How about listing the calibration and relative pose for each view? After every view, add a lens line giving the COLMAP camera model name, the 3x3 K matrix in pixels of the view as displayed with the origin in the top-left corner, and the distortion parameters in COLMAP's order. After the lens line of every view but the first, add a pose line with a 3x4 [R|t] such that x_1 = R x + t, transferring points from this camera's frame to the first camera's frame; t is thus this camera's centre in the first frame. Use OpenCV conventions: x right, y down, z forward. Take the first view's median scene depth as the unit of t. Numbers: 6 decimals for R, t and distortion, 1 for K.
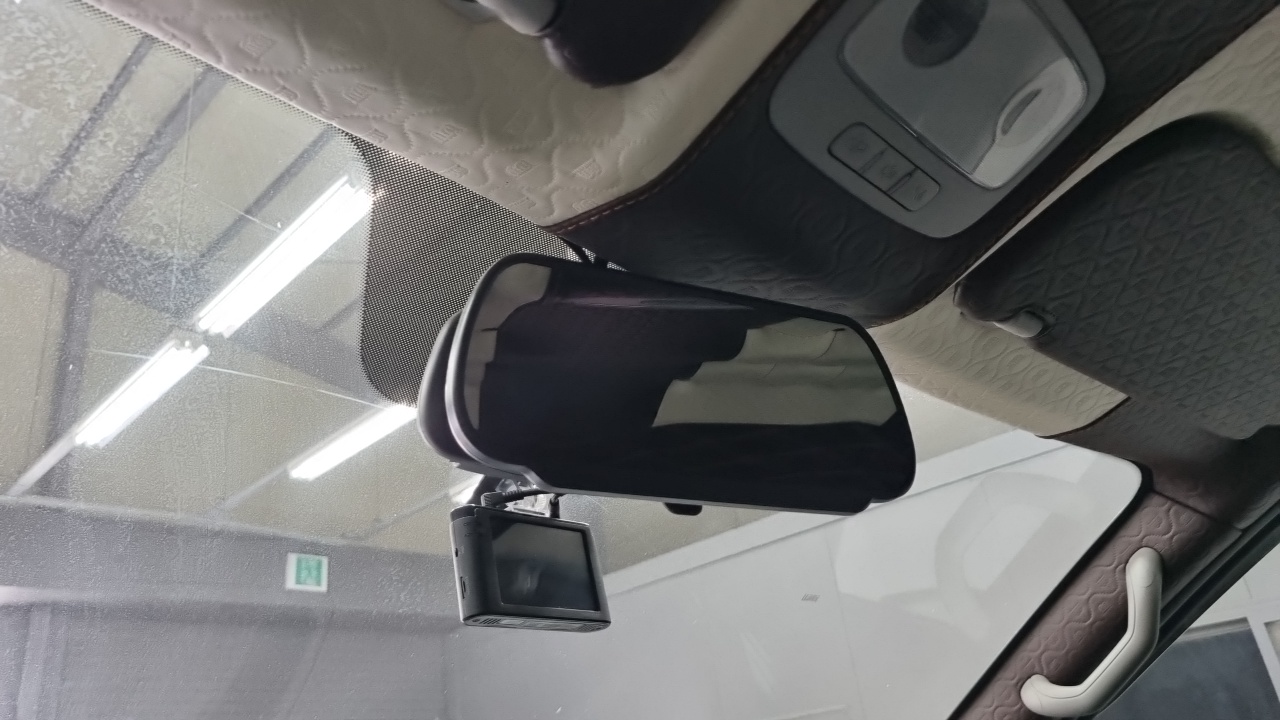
lens RADIAL K [[950.5, 0, 640.0], [0, 950.5, 360.0], [0, 0, 1]] dist [0.004475, 0.003760]
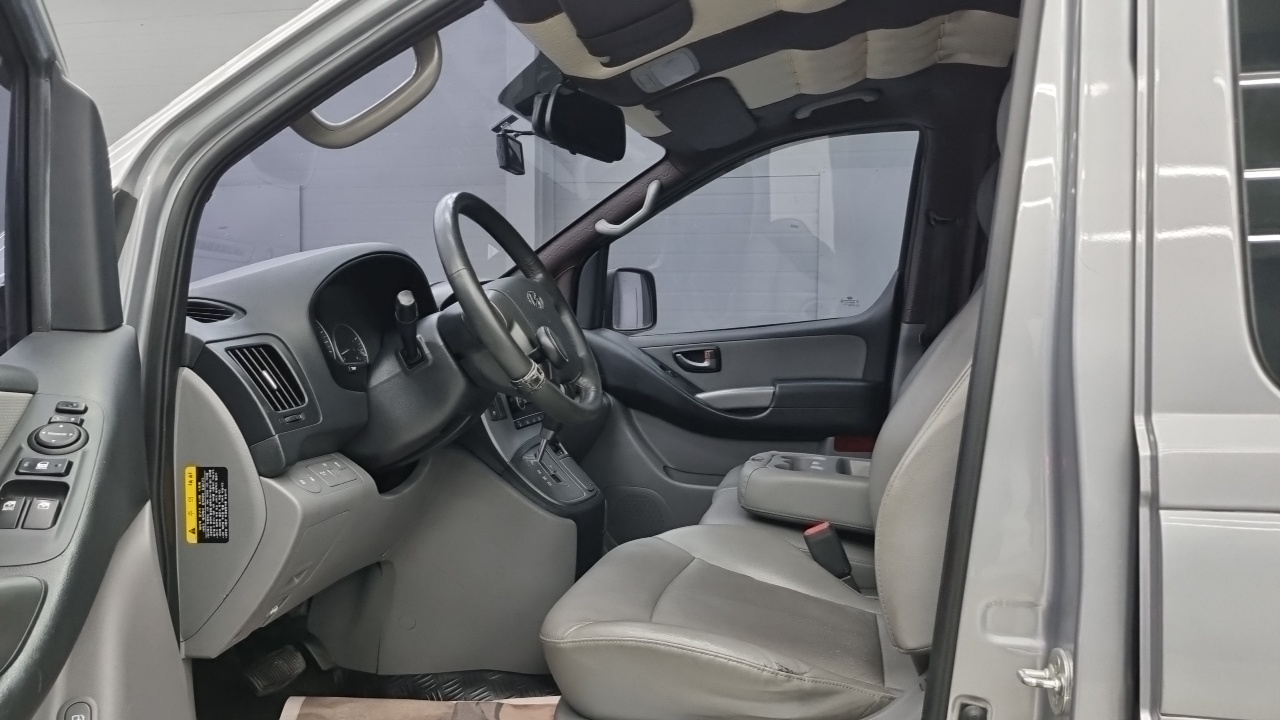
lens RADIAL K [[996.8, 0, 640.0], [0, 996.8, 360.0], [0, 0, 1]] dist [0.003301, 0.007758]
pose [[0.854108, 0.098144, 0.510752, -1.071318], [-0.307449, 0.887355, 0.343622, -0.356342], [-0.419494, -0.450521, 0.788071, -1.689740]]
